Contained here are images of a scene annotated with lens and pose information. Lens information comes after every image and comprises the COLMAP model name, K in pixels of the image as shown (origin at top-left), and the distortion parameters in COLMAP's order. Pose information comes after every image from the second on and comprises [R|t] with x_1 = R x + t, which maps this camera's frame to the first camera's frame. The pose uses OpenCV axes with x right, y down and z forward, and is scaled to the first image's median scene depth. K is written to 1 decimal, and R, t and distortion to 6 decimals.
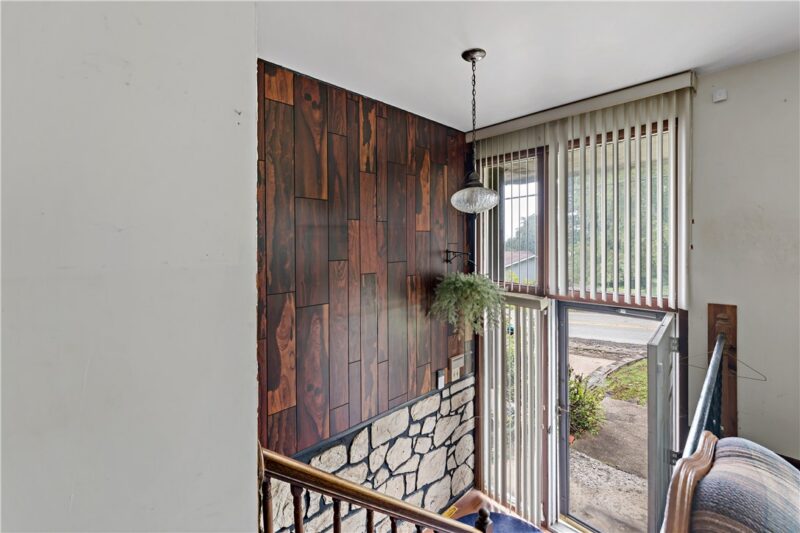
lens RADIAL K [[322.9, 0, 423.8], [0, 322.9, 245.6], [0, 0, 1]] dist [0.000442, 0.001353]
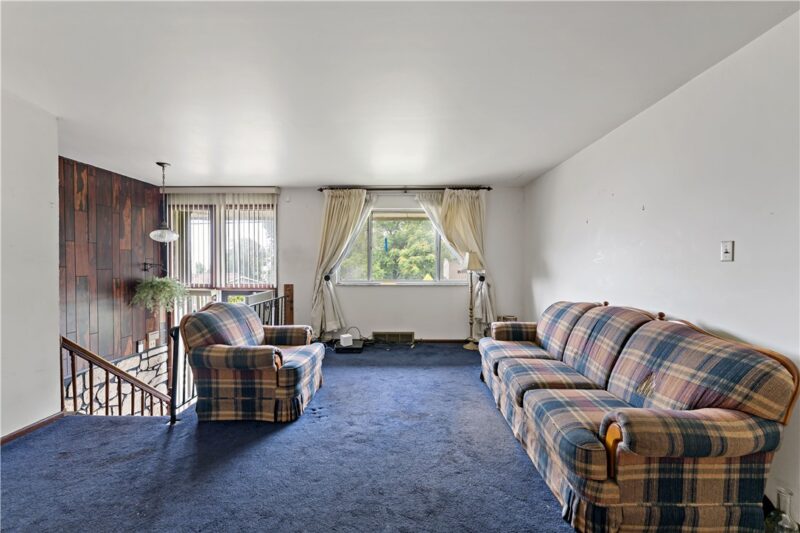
lens RADIAL K [[322.9, 0, 396.6], [0, 322.9, 269.5], [0, 0, 1]] dist [0.000442, 0.001353]
pose [[0.728733, -0.005065, 0.684779, -0.115934], [0.003969, 0.999987, 0.003173, 0.048457], [-0.684786, 0.000405, 0.728744, -1.004581]]
